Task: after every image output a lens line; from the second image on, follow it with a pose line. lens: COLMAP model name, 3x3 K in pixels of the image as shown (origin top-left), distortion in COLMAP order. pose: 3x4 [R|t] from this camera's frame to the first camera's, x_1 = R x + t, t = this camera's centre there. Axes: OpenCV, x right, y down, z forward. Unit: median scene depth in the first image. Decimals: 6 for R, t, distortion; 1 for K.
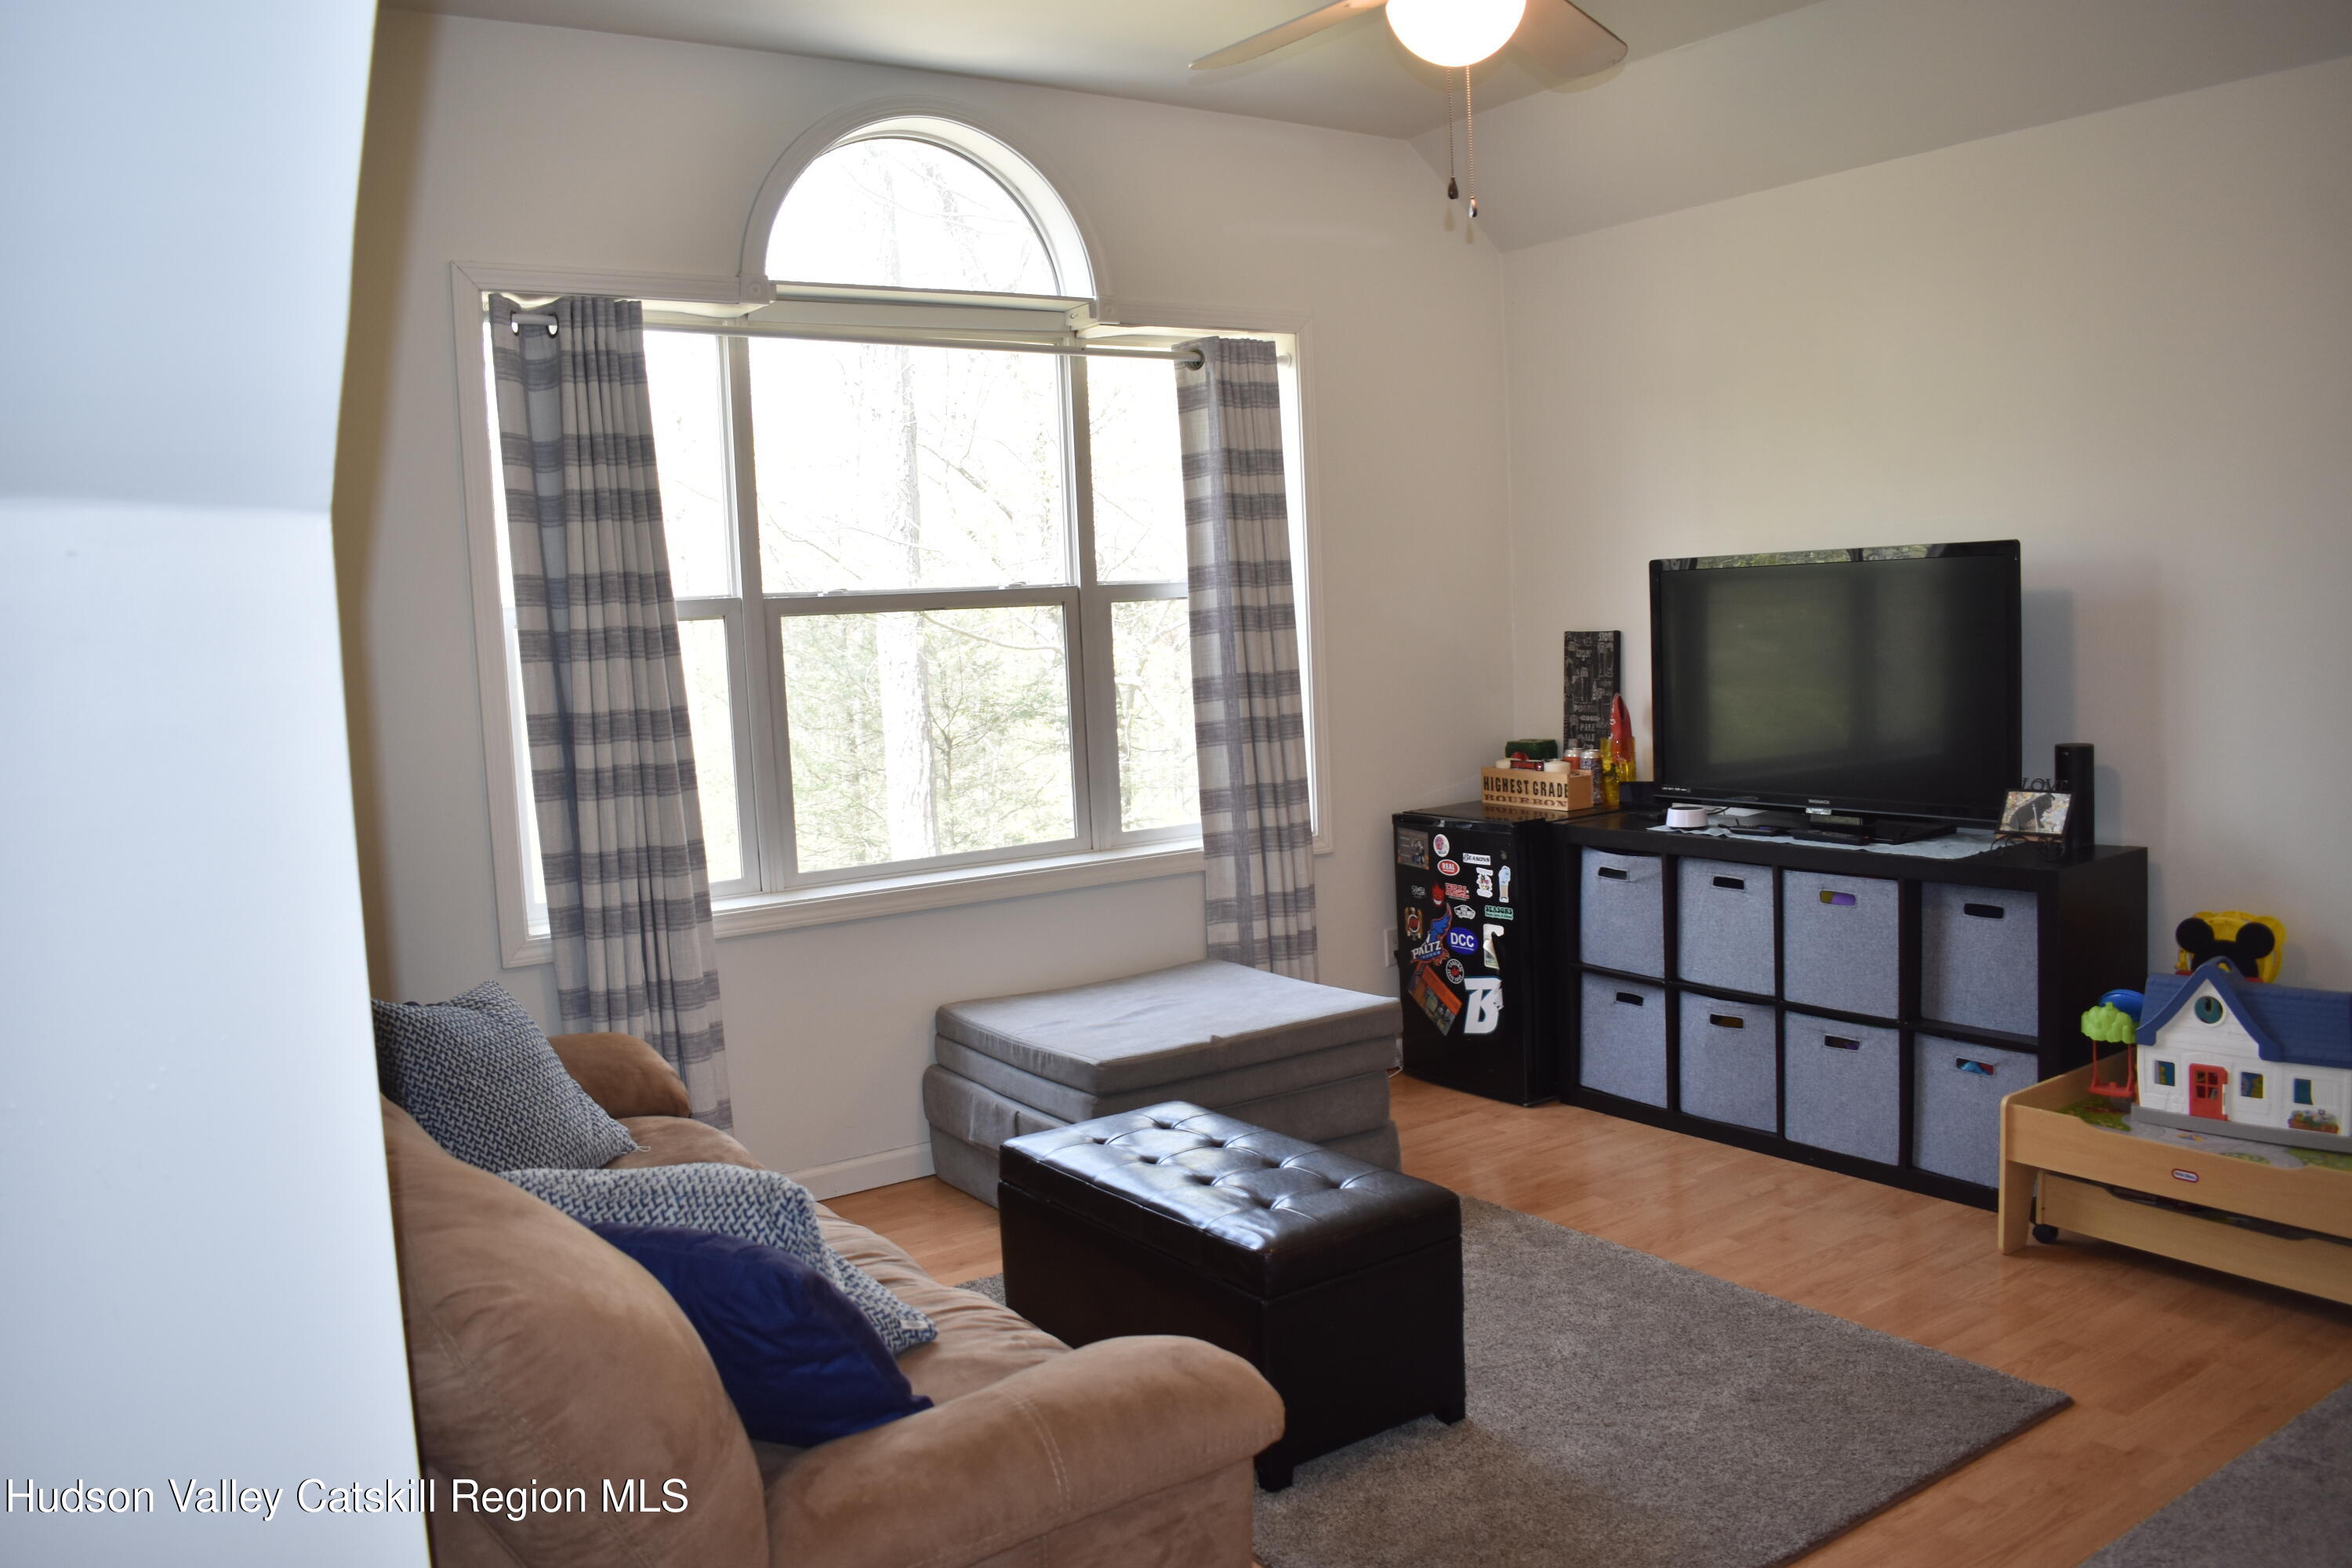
lens RADIAL K [[1856.0, 0, 1176.0], [0, 1856.0, 784.0], [0, 0, 1]] dist [-0.089954, 0.010047]
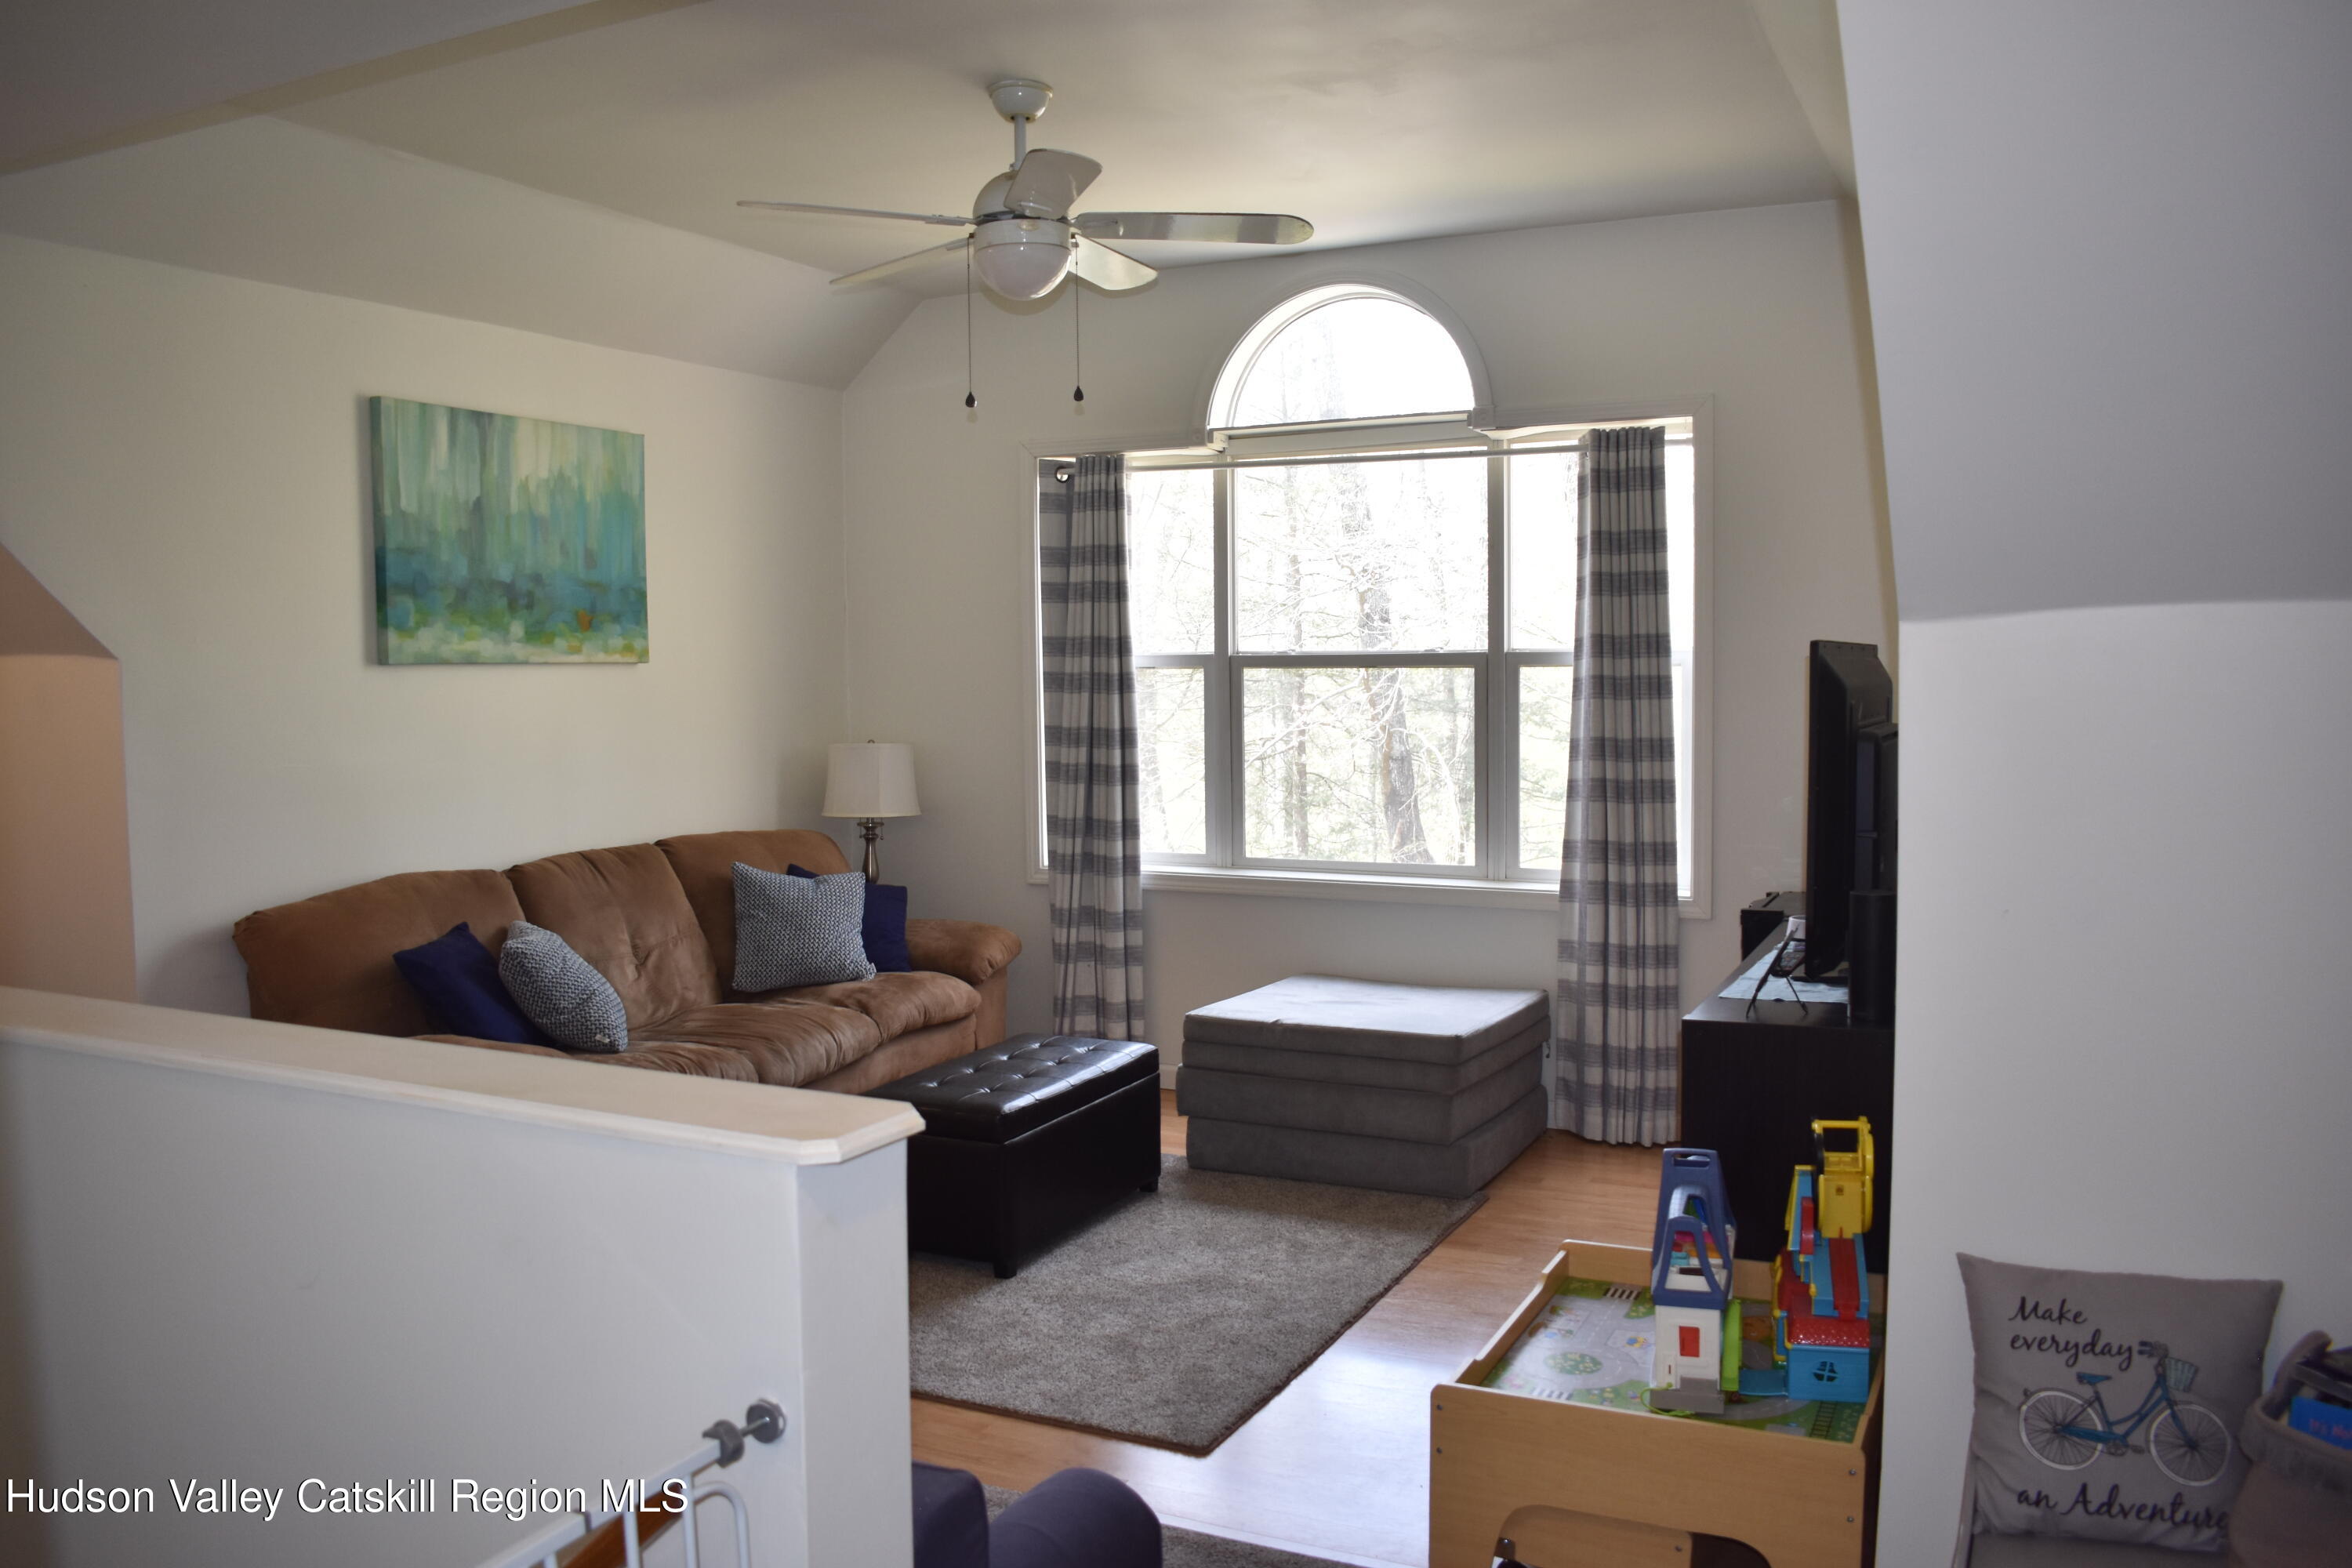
lens RADIAL K [[1856.0, 0, 1176.0], [0, 1856.0, 784.0], [0, 0, 1]] dist [-0.089954, 0.010047]
pose [[0.475447, 0.093353, -0.874778, 0.883147], [-0.099069, 0.993710, 0.052200, -0.065697], [0.874149, 0.061845, 0.481705, 0.269529]]
